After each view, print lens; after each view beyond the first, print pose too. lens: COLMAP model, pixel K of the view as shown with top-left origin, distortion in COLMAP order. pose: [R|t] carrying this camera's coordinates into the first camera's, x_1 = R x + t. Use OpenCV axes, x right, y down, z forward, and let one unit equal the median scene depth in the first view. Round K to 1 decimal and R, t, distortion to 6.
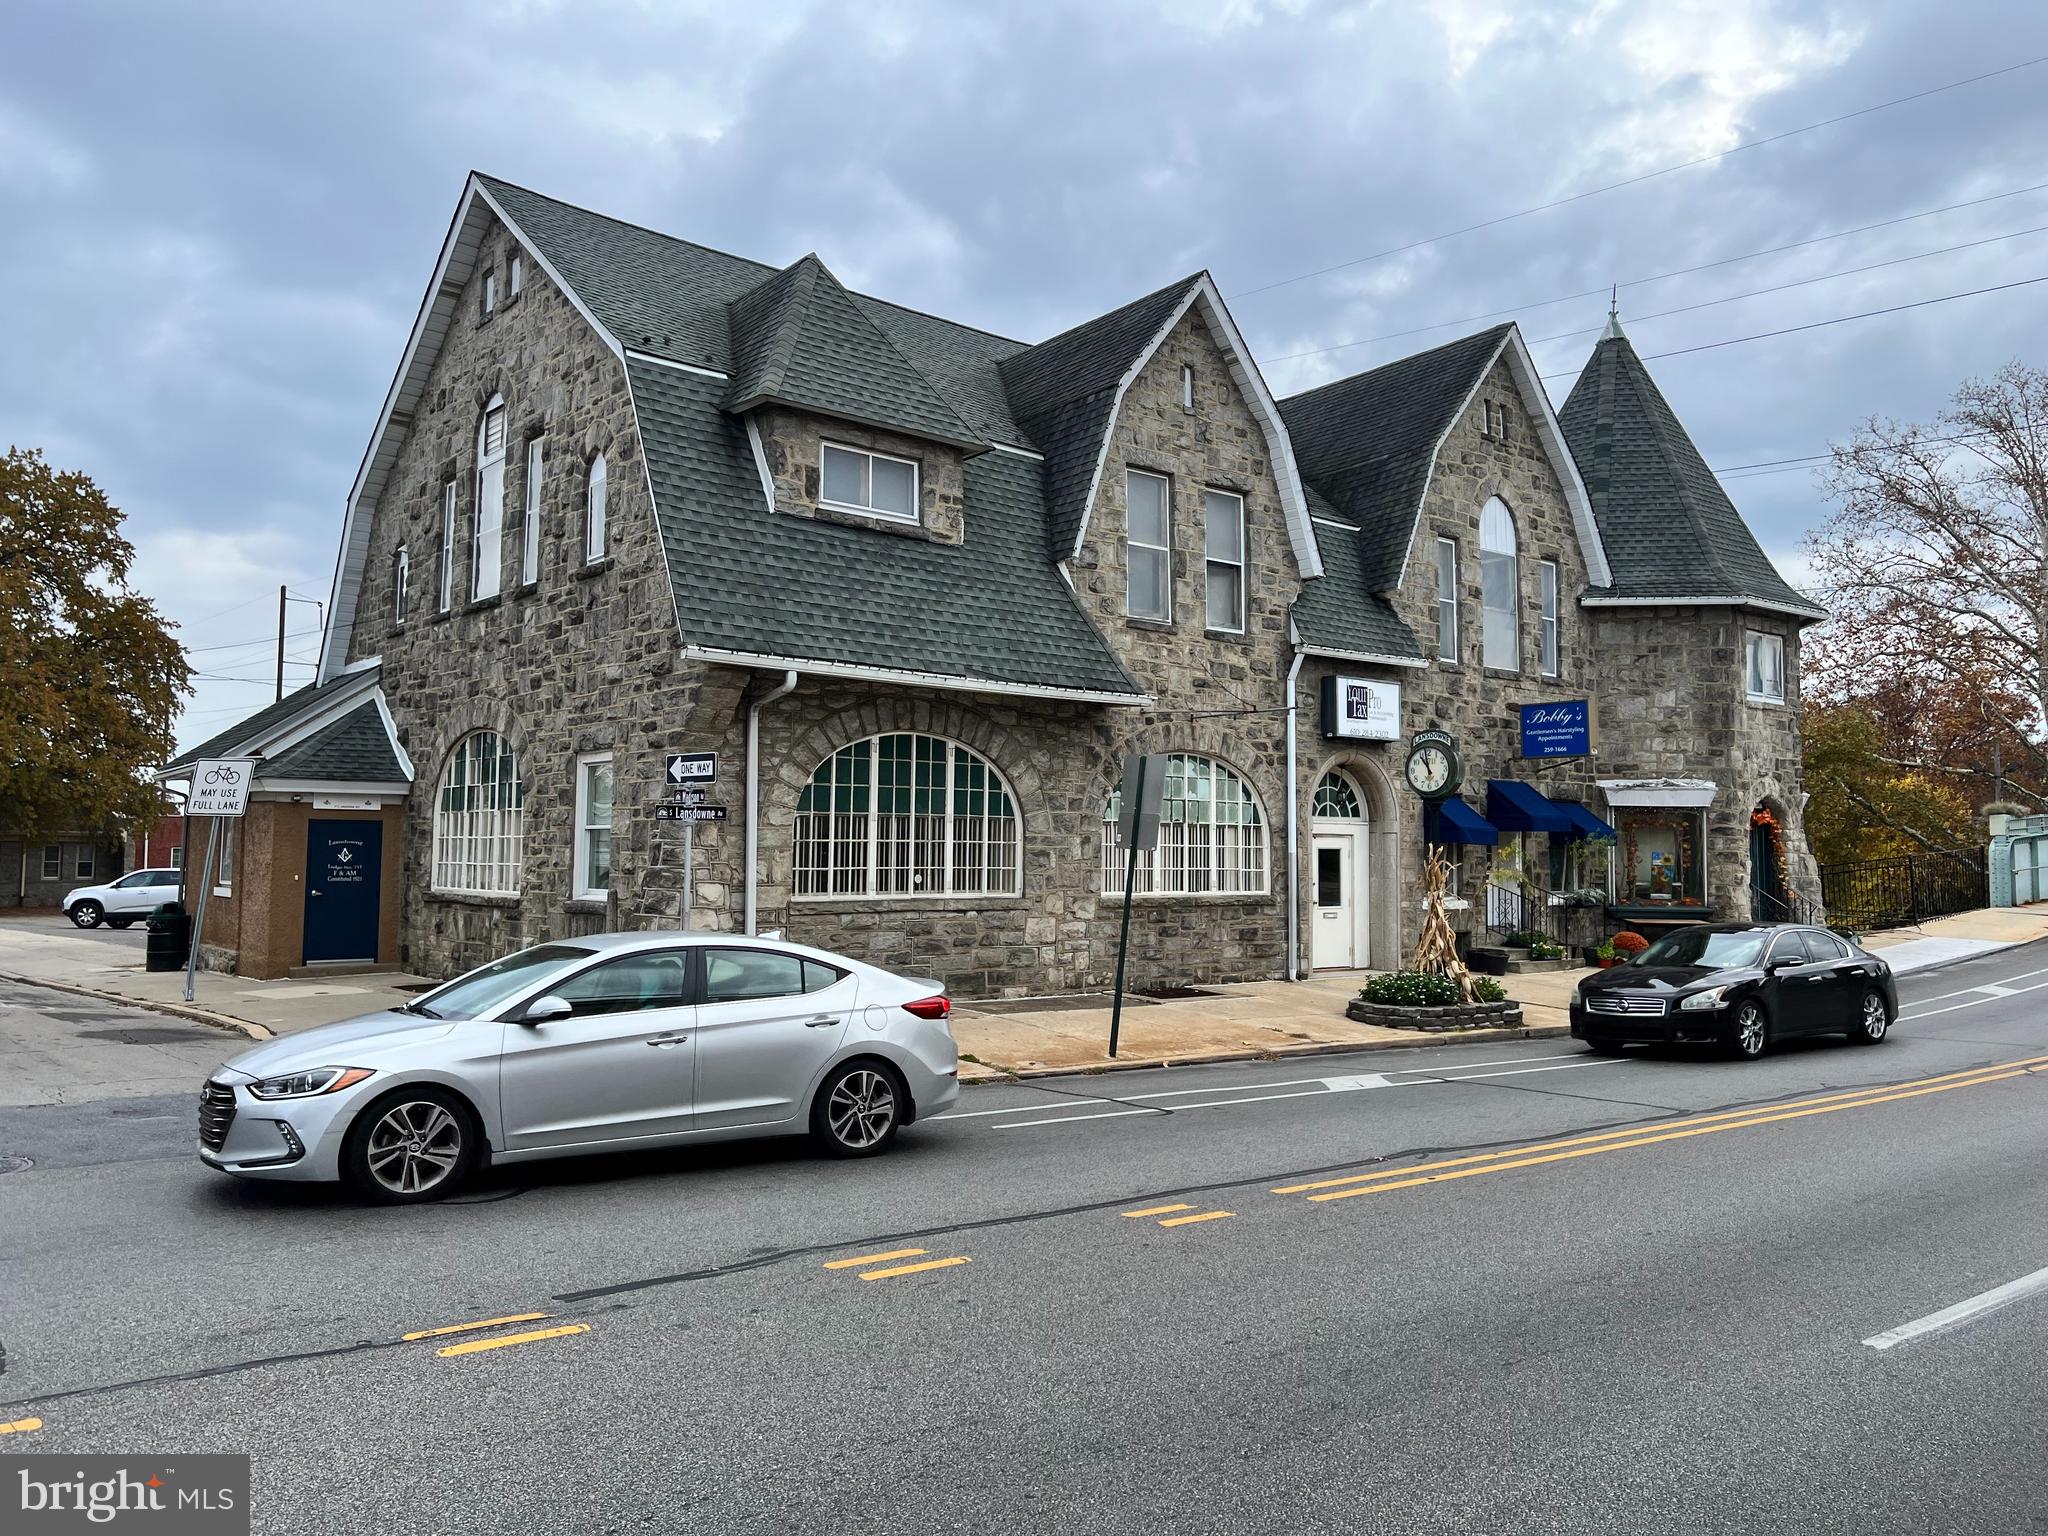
lens RADIAL K [[1527.8, 0, 1032.3], [0, 1527.8, 750.5], [0, 0, 1]] dist [0.073147, -0.073729]
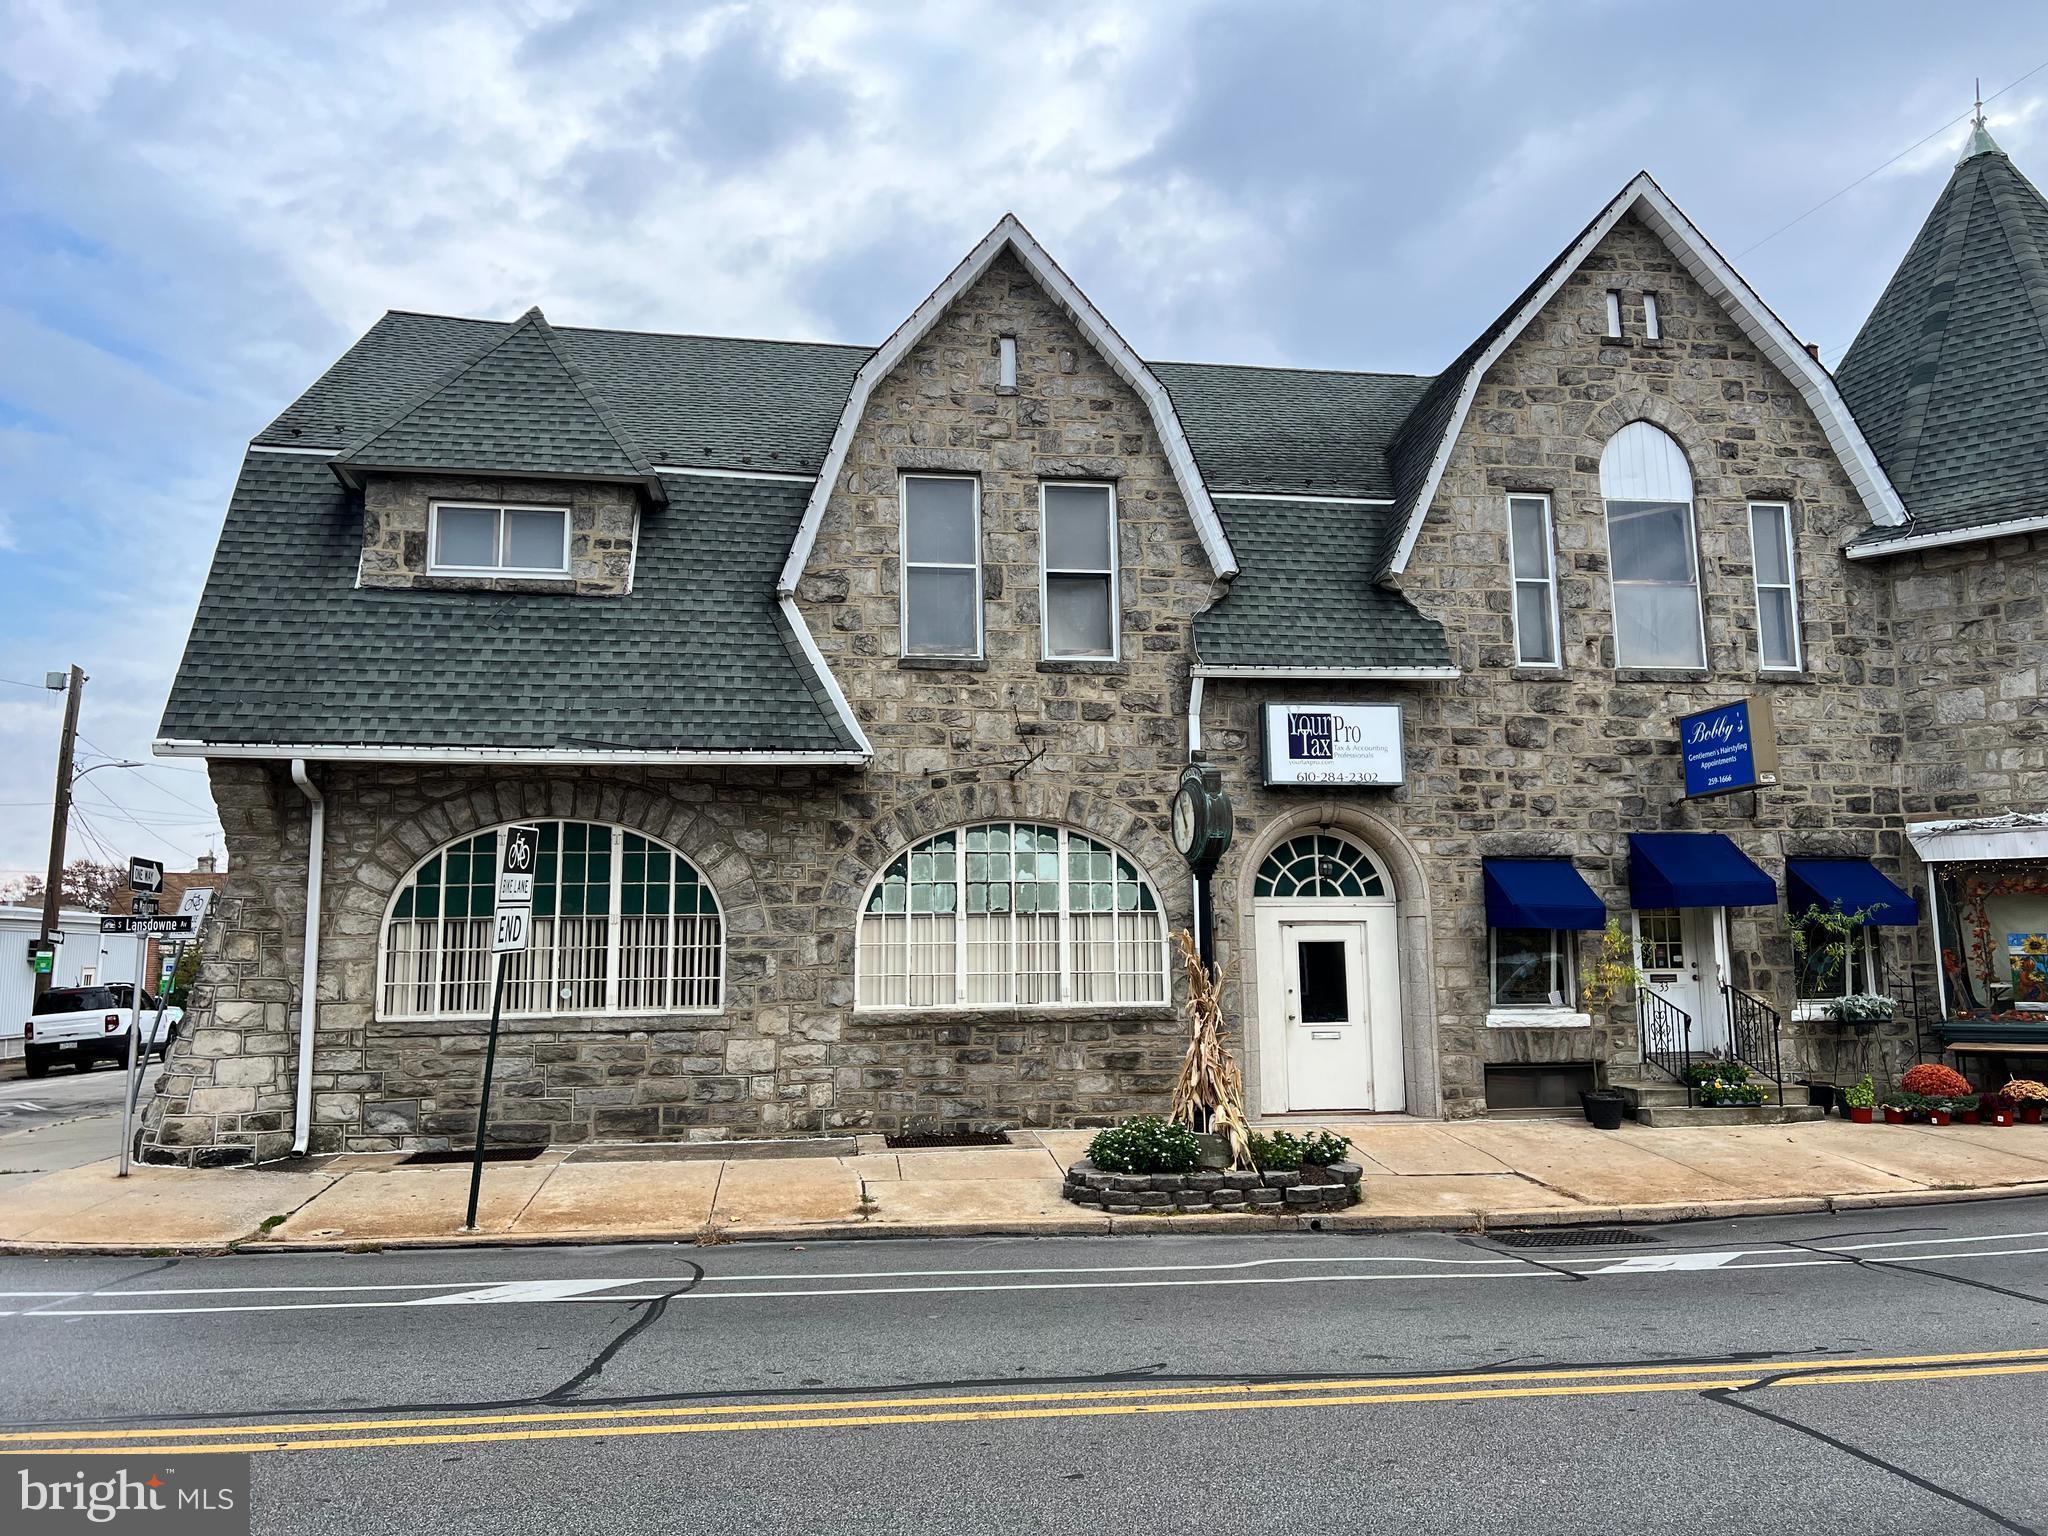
lens RADIAL K [[1527.8, 0, 1041.4], [0, 1527.8, 737.3], [0, 0, 1]] dist [0.073147, -0.073729]
pose [[0.856967, -0.095367, -0.506470, 0.505178], [0.054188, 0.993956, -0.095472, 0.033612], [0.512514, 0.054372, 0.856956, 0.342159]]
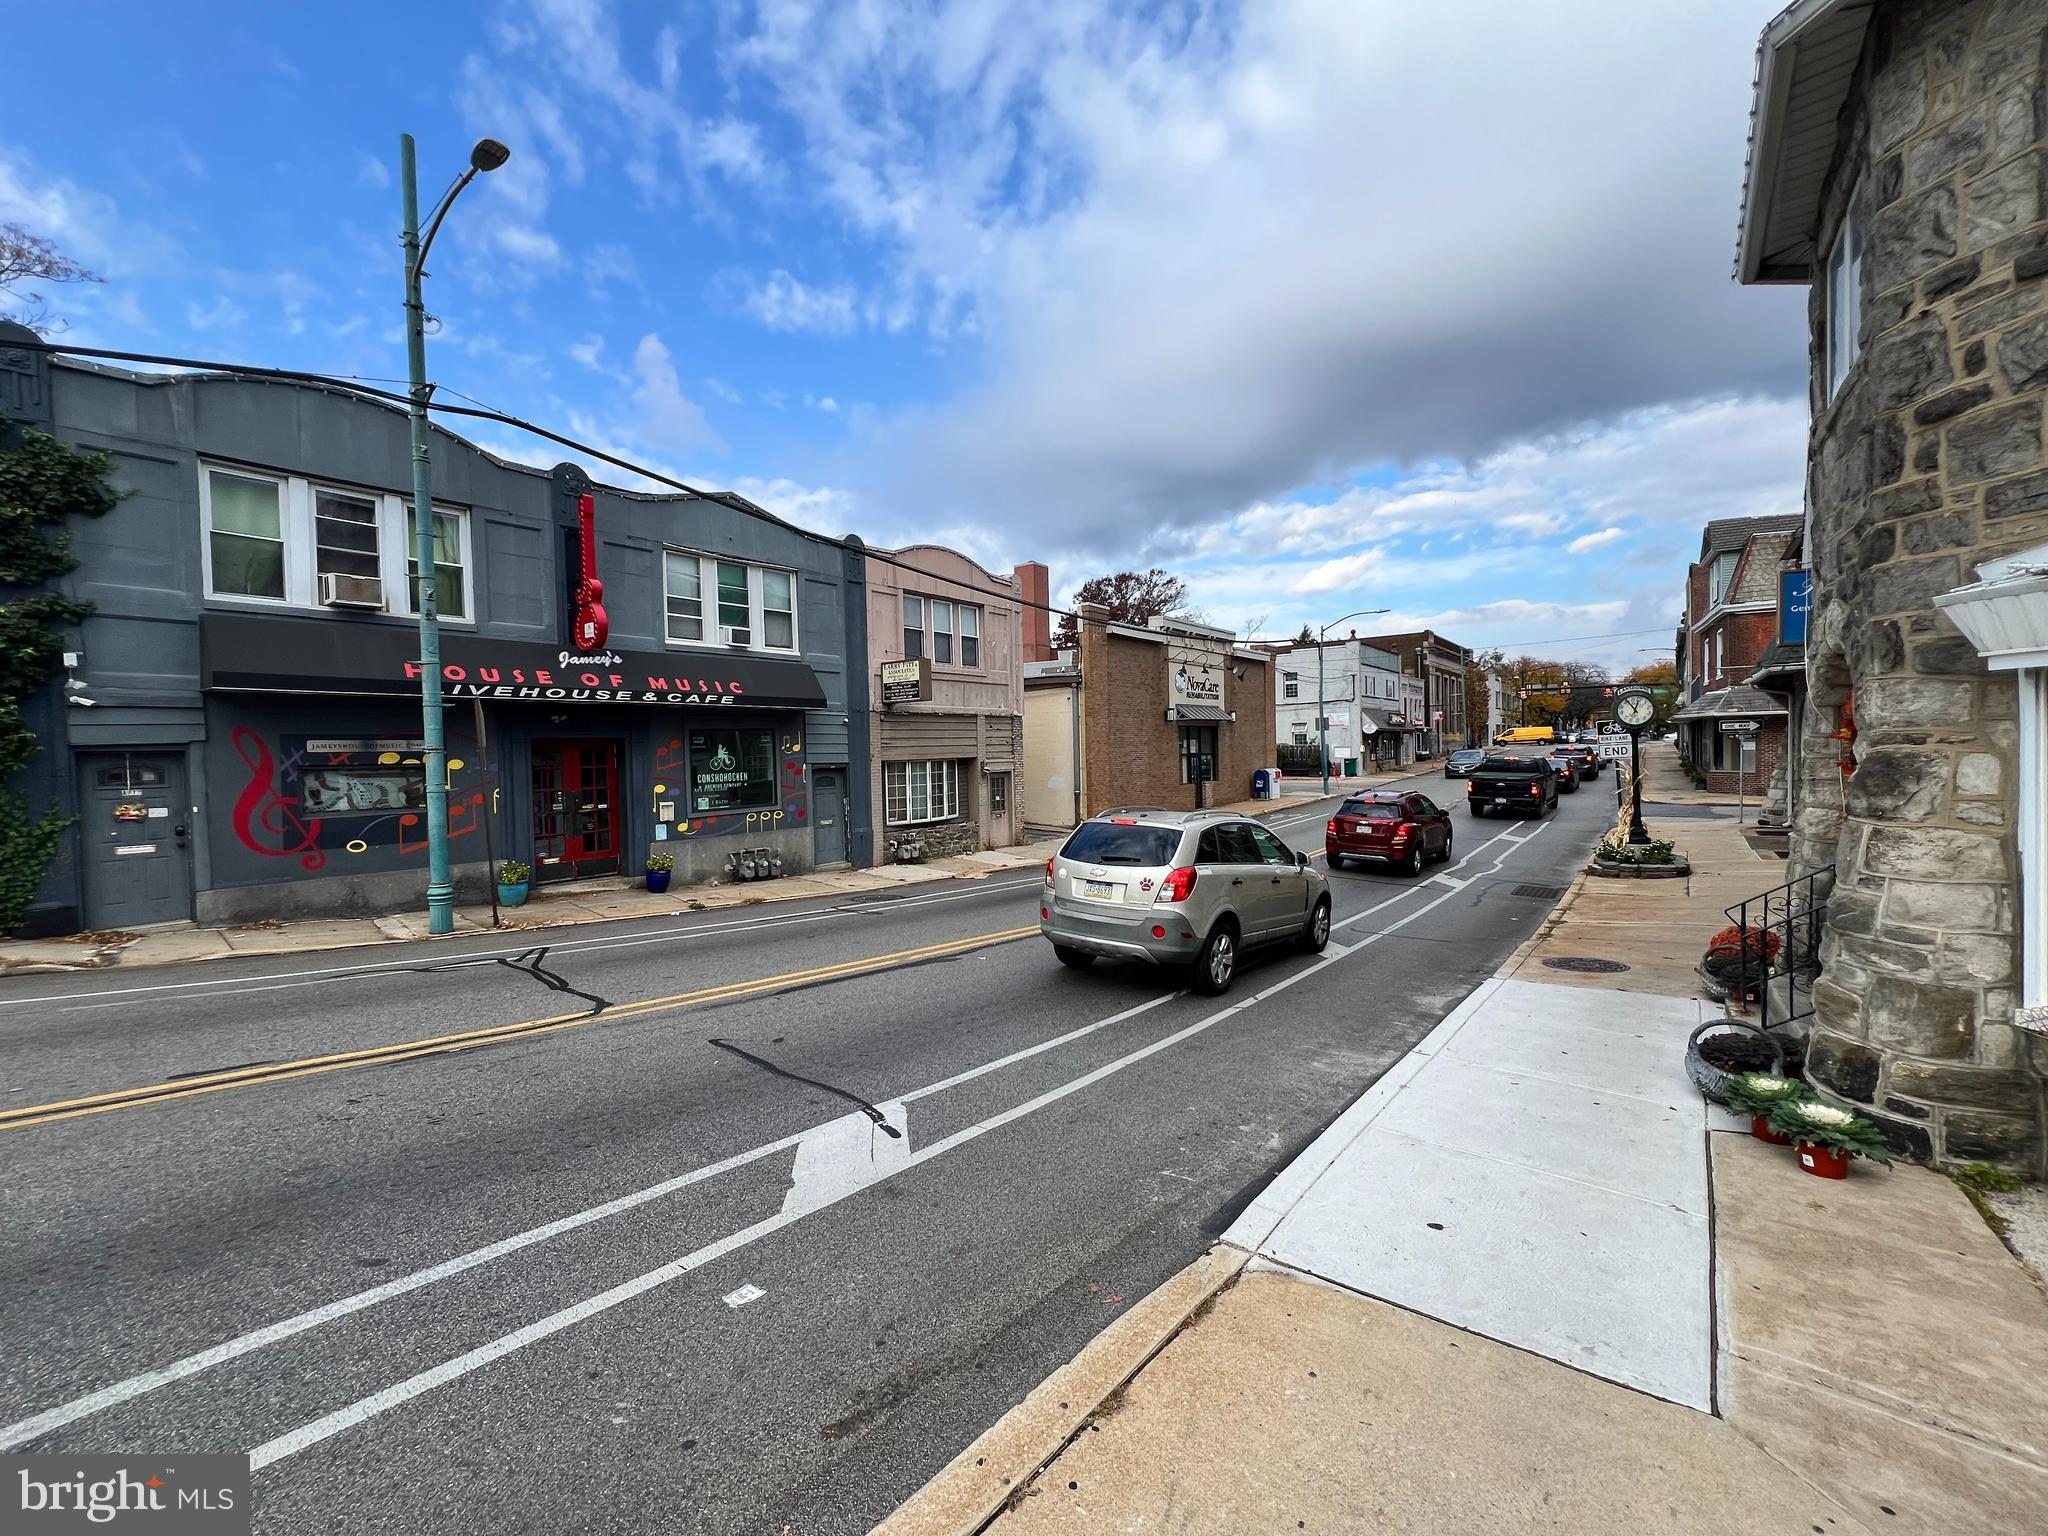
lens RADIAL K [[819.5, 0, 1019.7], [0, 819.5, 767.1], [0, 0, 1]] dist [-0.001499, 0.000641]
pose [[-0.977277, 0.016983, -0.211284, 0.954868], [0.027194, 0.998593, -0.045519, 0.082970], [0.210214, -0.050230, -0.976364, 1.533754]]
